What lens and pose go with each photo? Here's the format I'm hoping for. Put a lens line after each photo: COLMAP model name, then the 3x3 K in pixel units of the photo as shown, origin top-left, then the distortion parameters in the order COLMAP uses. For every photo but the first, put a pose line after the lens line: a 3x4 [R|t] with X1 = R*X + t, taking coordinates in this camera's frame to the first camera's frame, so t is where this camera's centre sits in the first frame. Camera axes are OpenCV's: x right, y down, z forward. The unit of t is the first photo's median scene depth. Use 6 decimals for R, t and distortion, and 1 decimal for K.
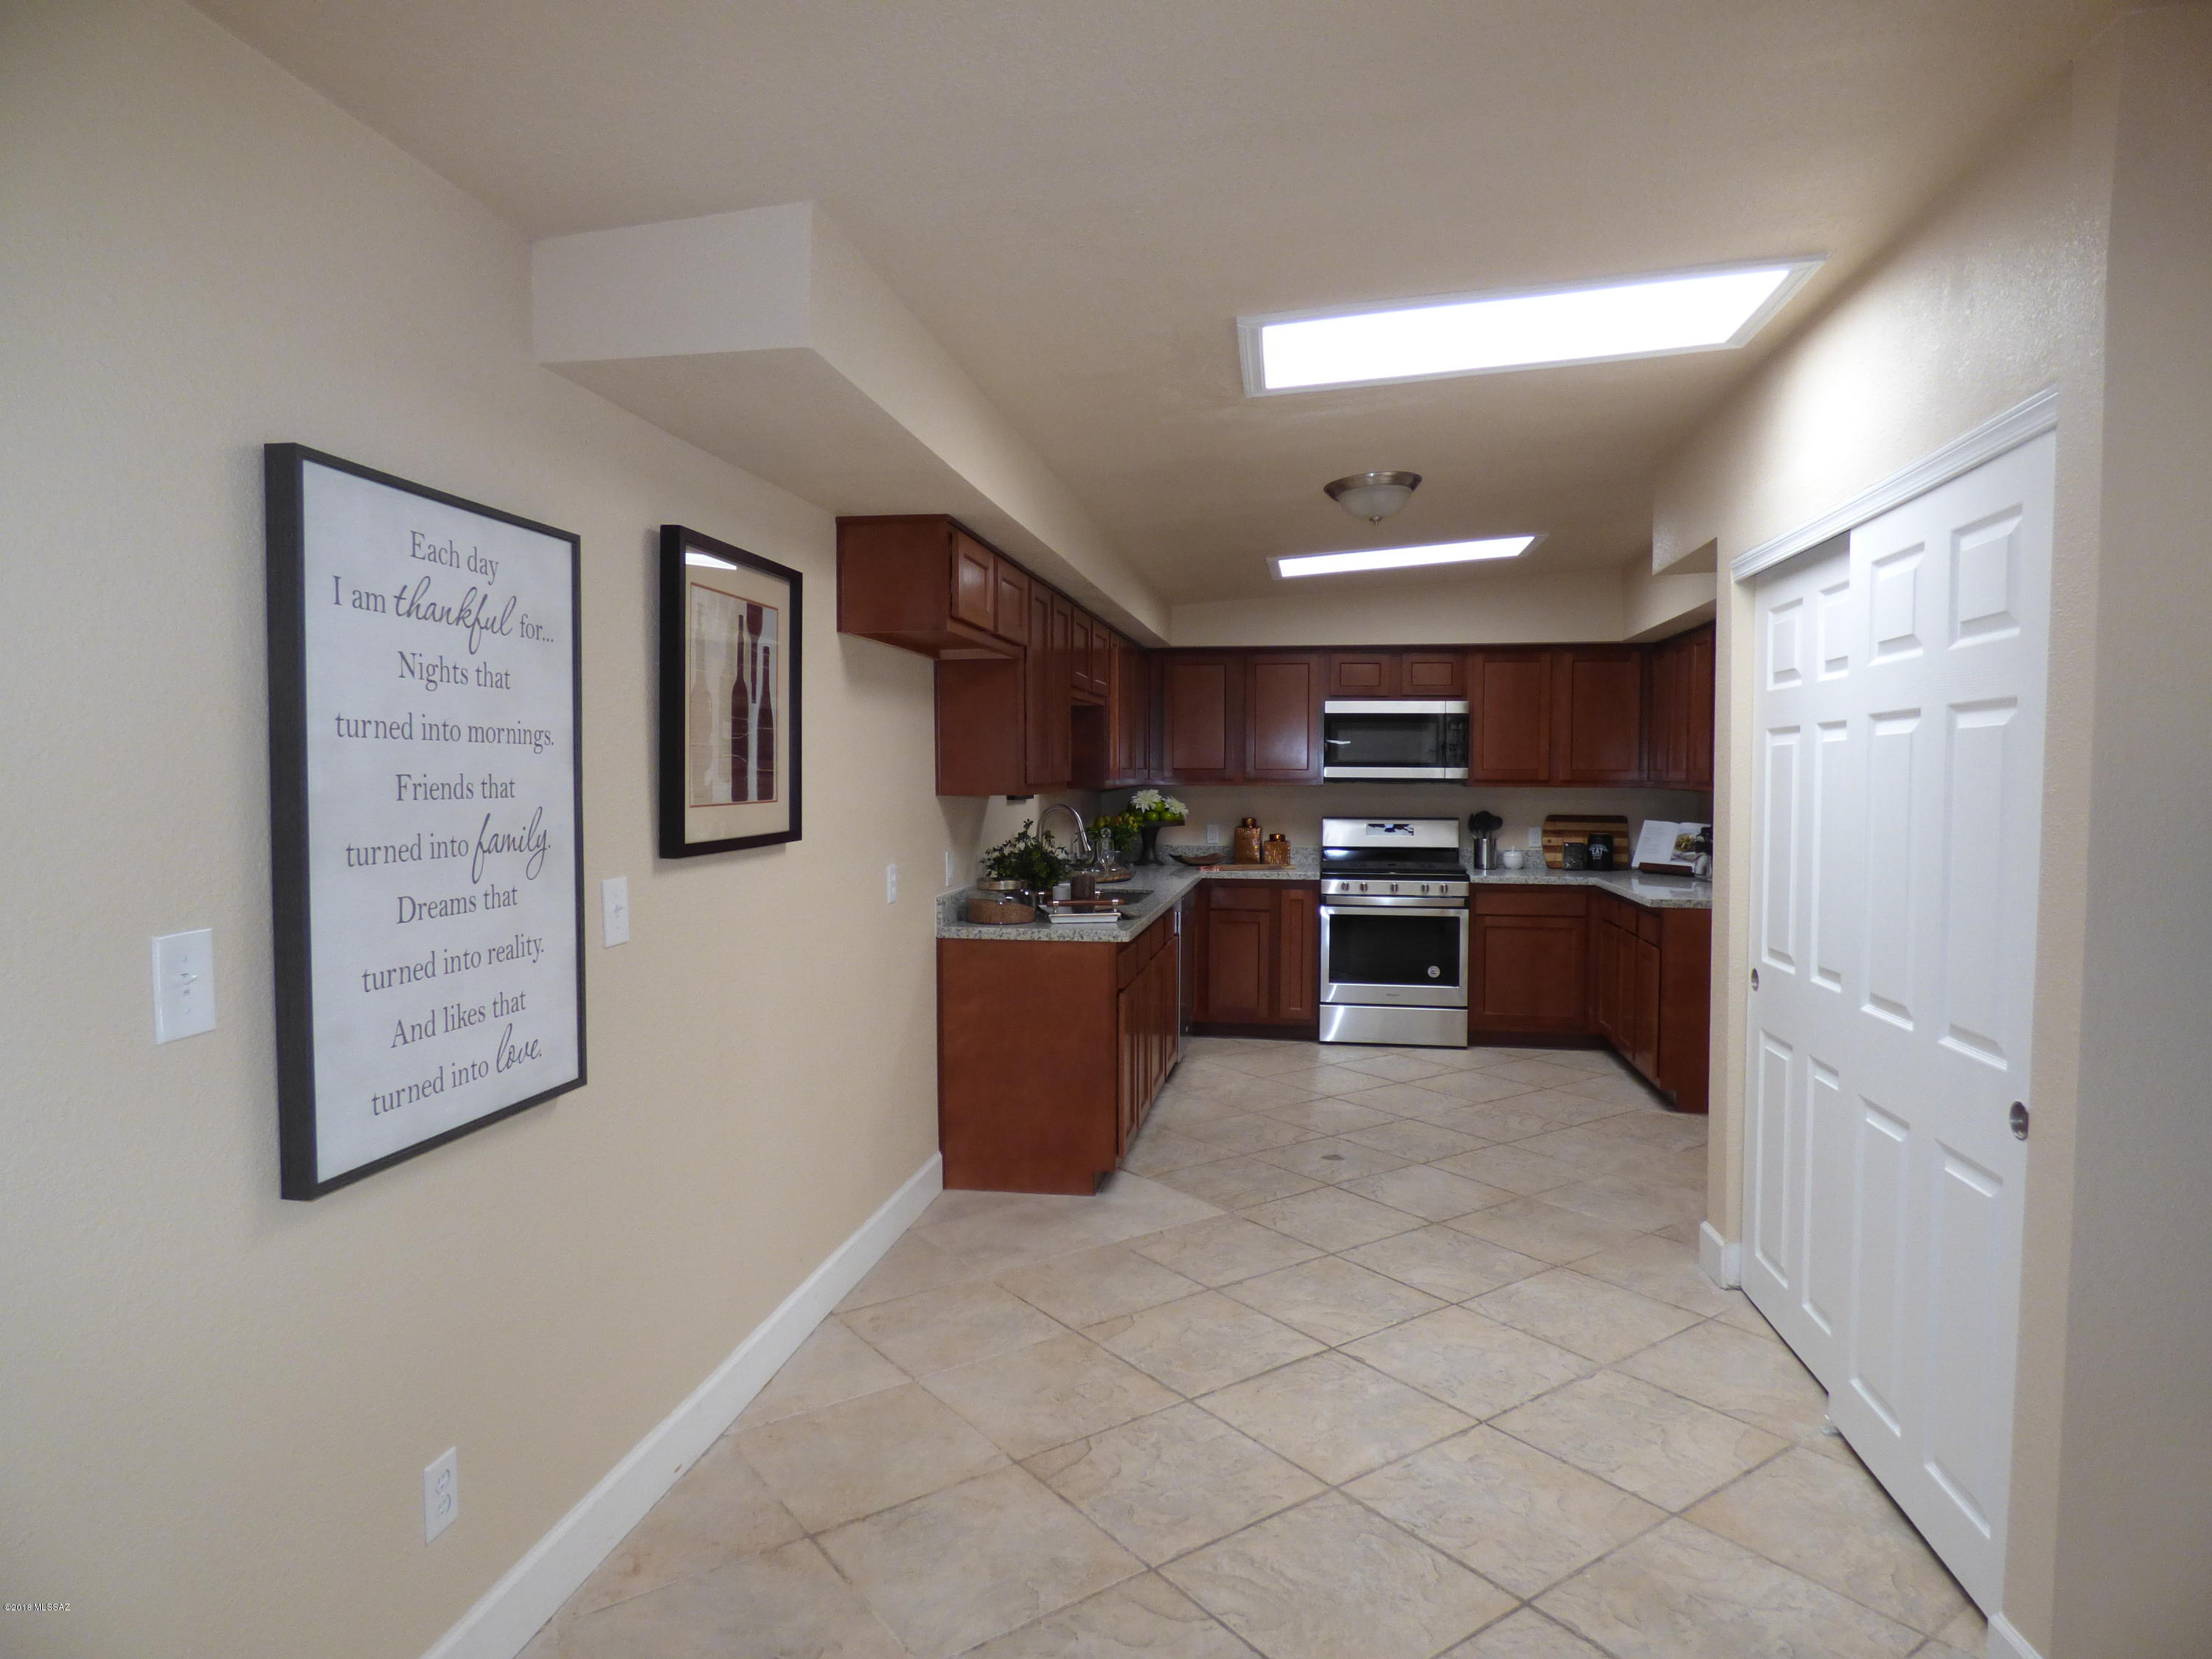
lens RADIAL K [[1309.7, 0, 1104.6], [0, 1309.7, 812.9], [0, 0, 1]] dist [-0.013166, -0.002853]
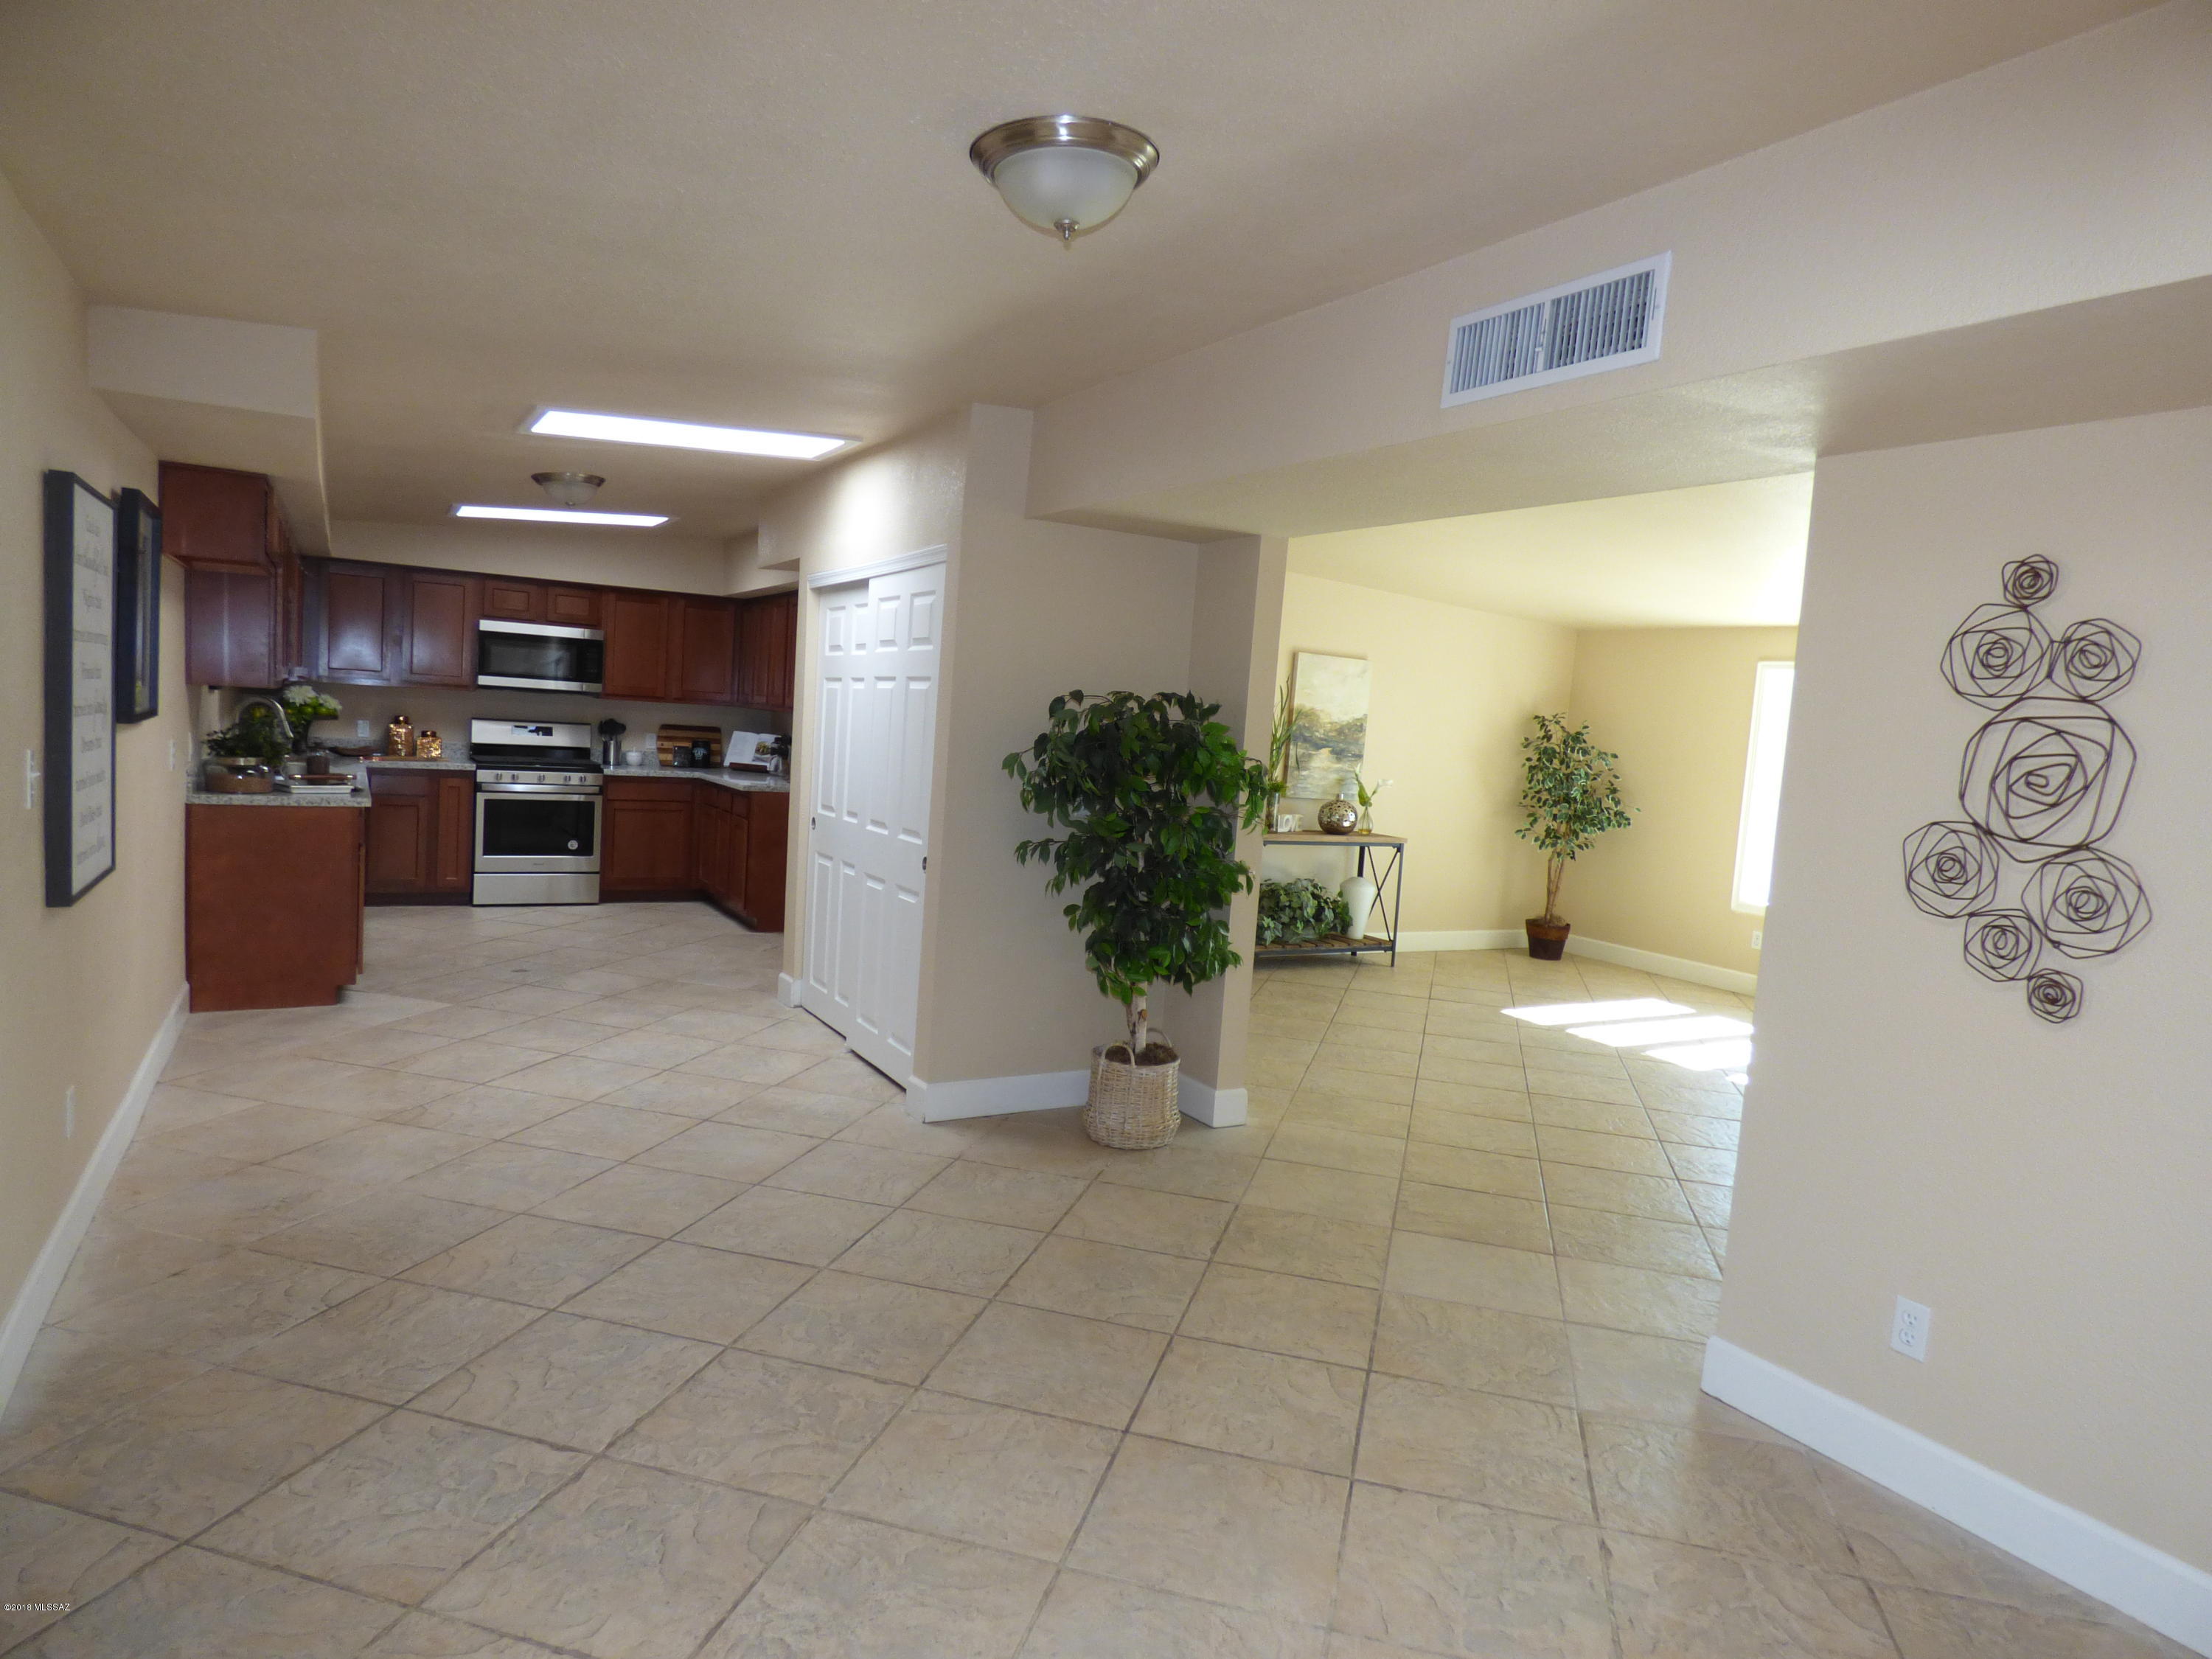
lens RADIAL K [[1342.3, 0, 1106.0], [0, 1342.3, 829.5], [0, 0, 1]] dist [0.003956, 0.002677]
pose [[0.772406, -0.007756, 0.635082, -0.211035], [-0.040815, 0.997252, 0.061820, 0.006991], [-0.633816, -0.073671, 0.769967, -0.390642]]
